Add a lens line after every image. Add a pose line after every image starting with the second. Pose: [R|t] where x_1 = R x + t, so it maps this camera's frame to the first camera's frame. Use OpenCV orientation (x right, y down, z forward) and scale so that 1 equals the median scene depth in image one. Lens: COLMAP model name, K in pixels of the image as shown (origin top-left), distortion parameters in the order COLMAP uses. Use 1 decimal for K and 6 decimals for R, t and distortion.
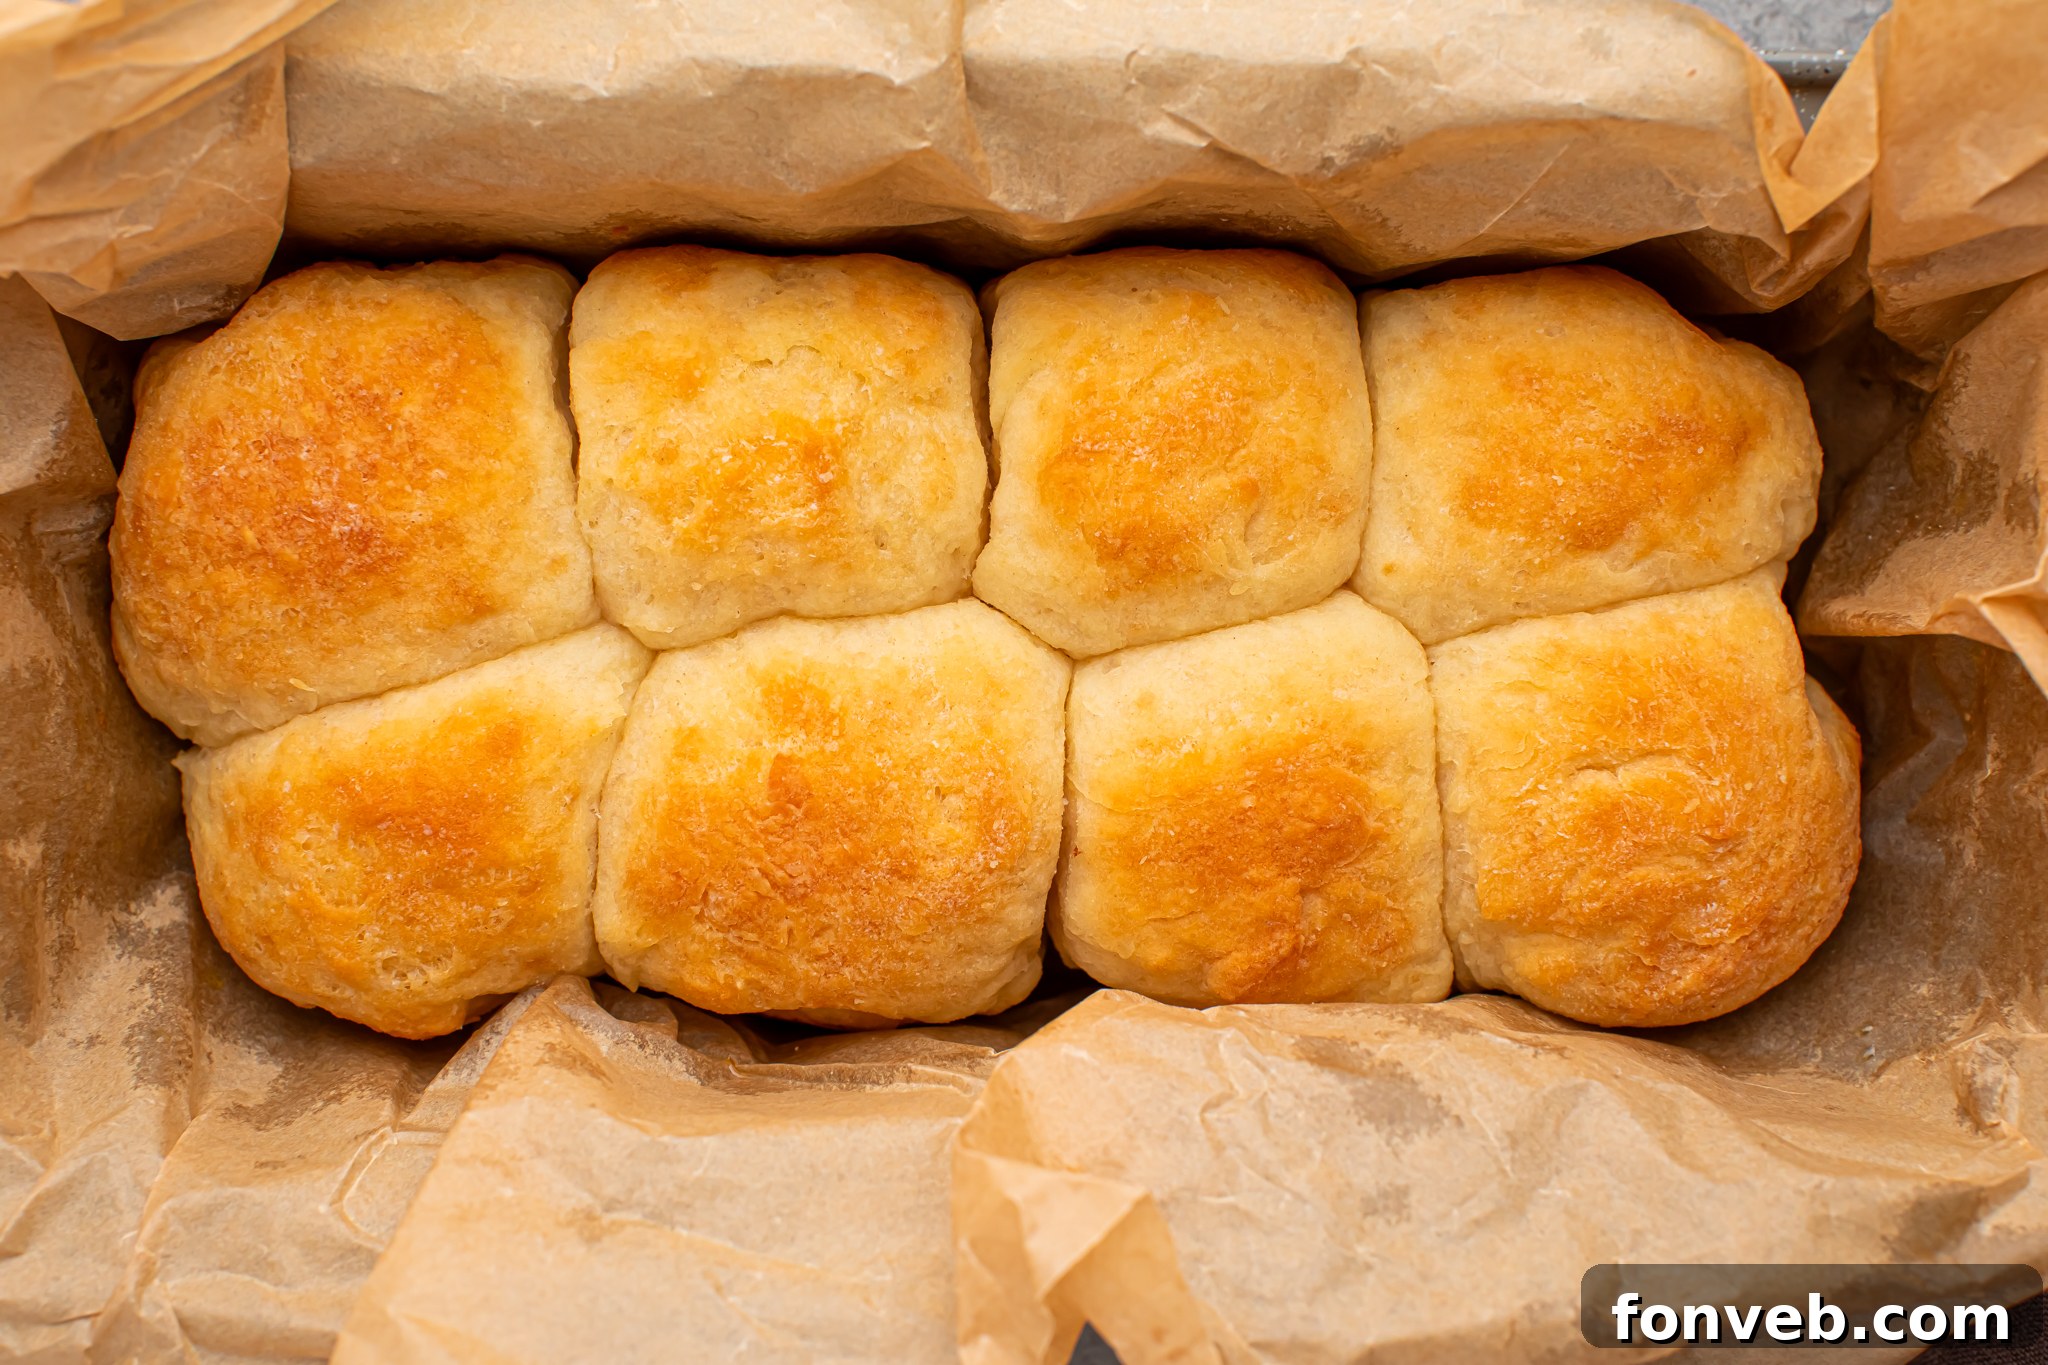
lens RADIAL K [[2868.8, 0, 1024.4], [0, 2868.8, 717.9], [0, 0, 1]] dist [-0.284957, 0.006735]
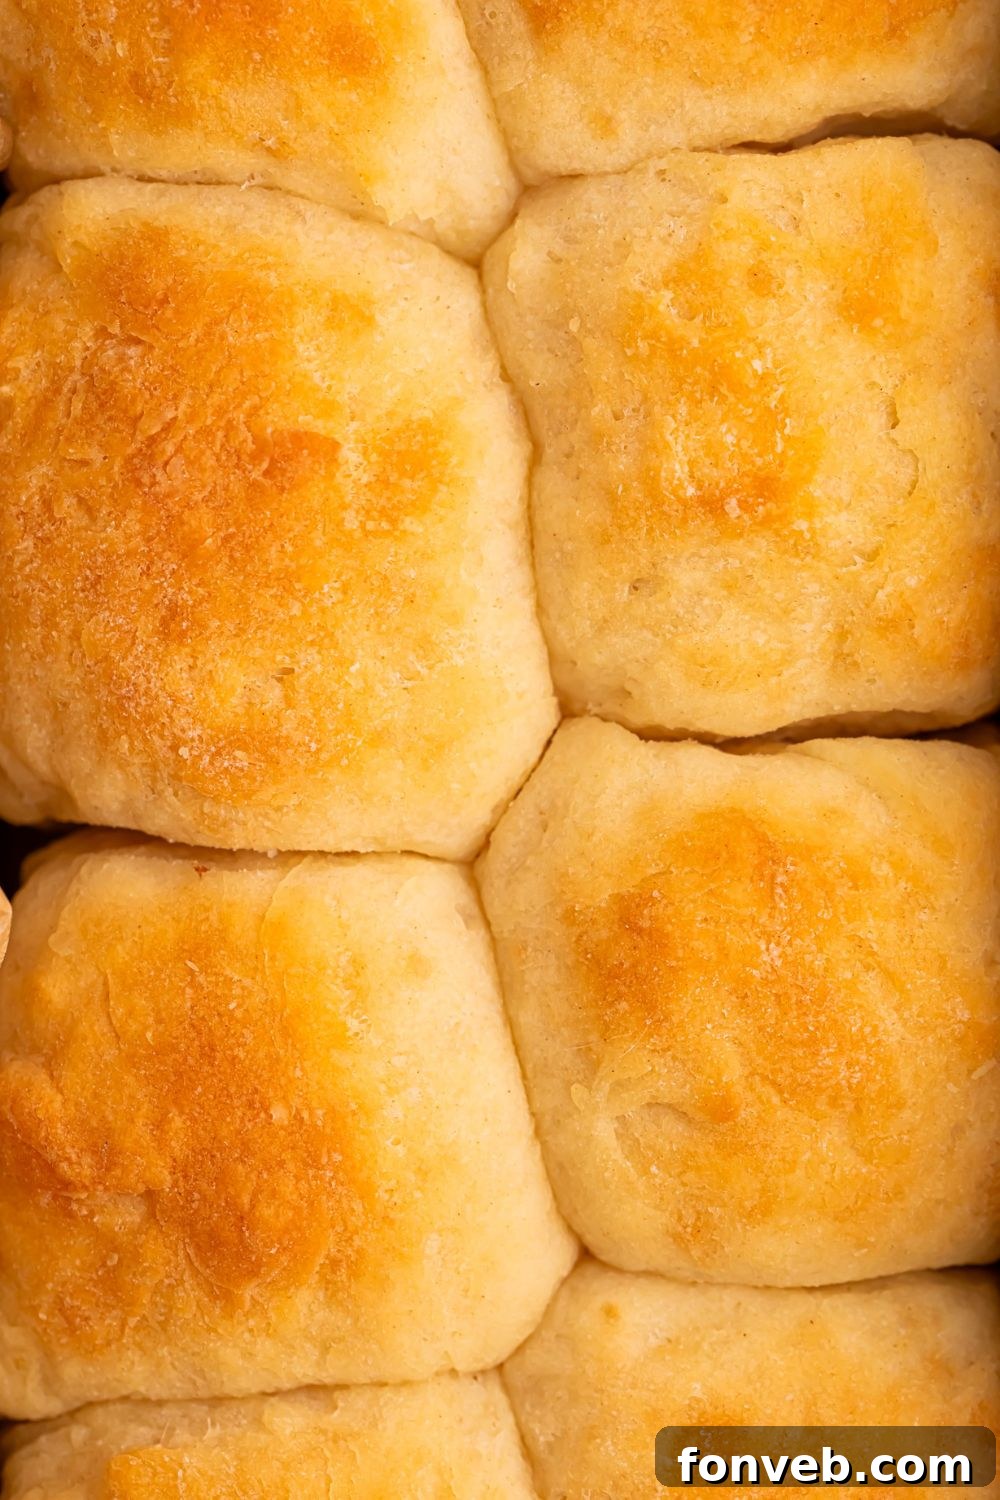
lens RADIAL K [[4892.2, 0, 500.0], [0, 4892.2, 750.0], [0, 0, 1]] dist [-0.151507, 1.320739]
pose [[0.012532, 0.999867, -0.010408, 0.002148], [-0.998664, 0.011993, -0.050268, 0.033854], [-0.050136, 0.011024, 0.998682, -0.197920]]
